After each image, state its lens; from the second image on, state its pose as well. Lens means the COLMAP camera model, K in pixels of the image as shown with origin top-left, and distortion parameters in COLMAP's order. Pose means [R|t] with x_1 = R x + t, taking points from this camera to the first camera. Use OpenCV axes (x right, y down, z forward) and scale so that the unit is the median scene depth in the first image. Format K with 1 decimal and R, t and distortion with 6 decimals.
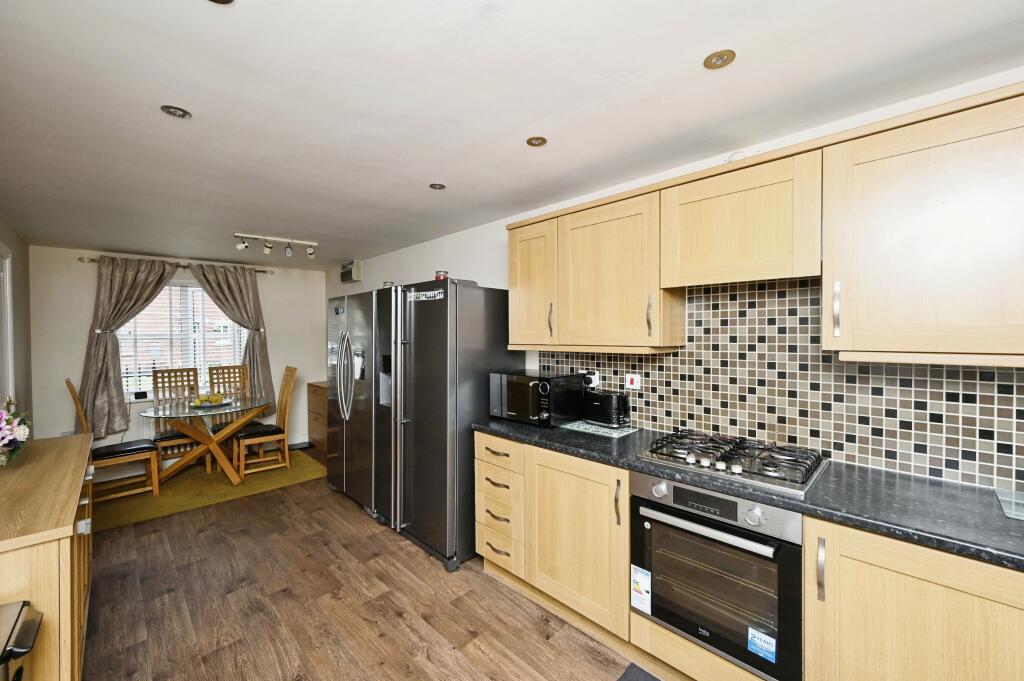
lens RADIAL K [[406.6, 0, 511.2], [0, 406.6, 340.1], [0, 0, 1]] dist [0.000362, 0.000147]
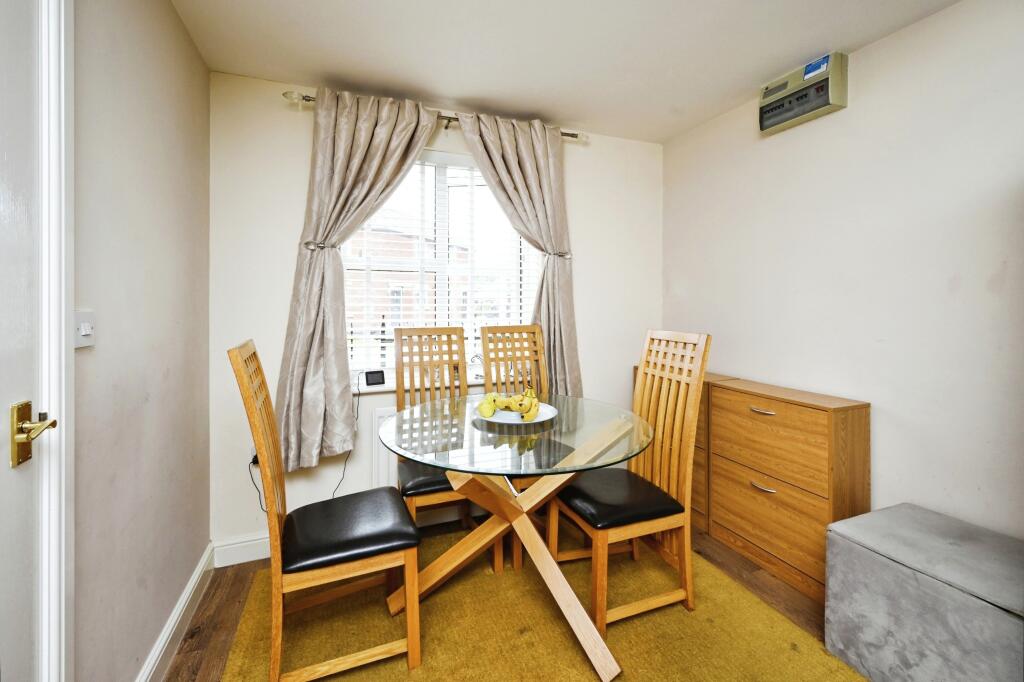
lens RADIAL K [[412.0, 0, 499.5], [0, 412.0, 309.2], [0, 0, 1]] dist [-0.001726, -0.000037]
pose [[0.921791, 0.005713, -0.387644, -0.568676], [-0.011379, 0.999859, -0.012322, 0.054966], [0.387519, 0.015770, 0.921727, 0.585505]]
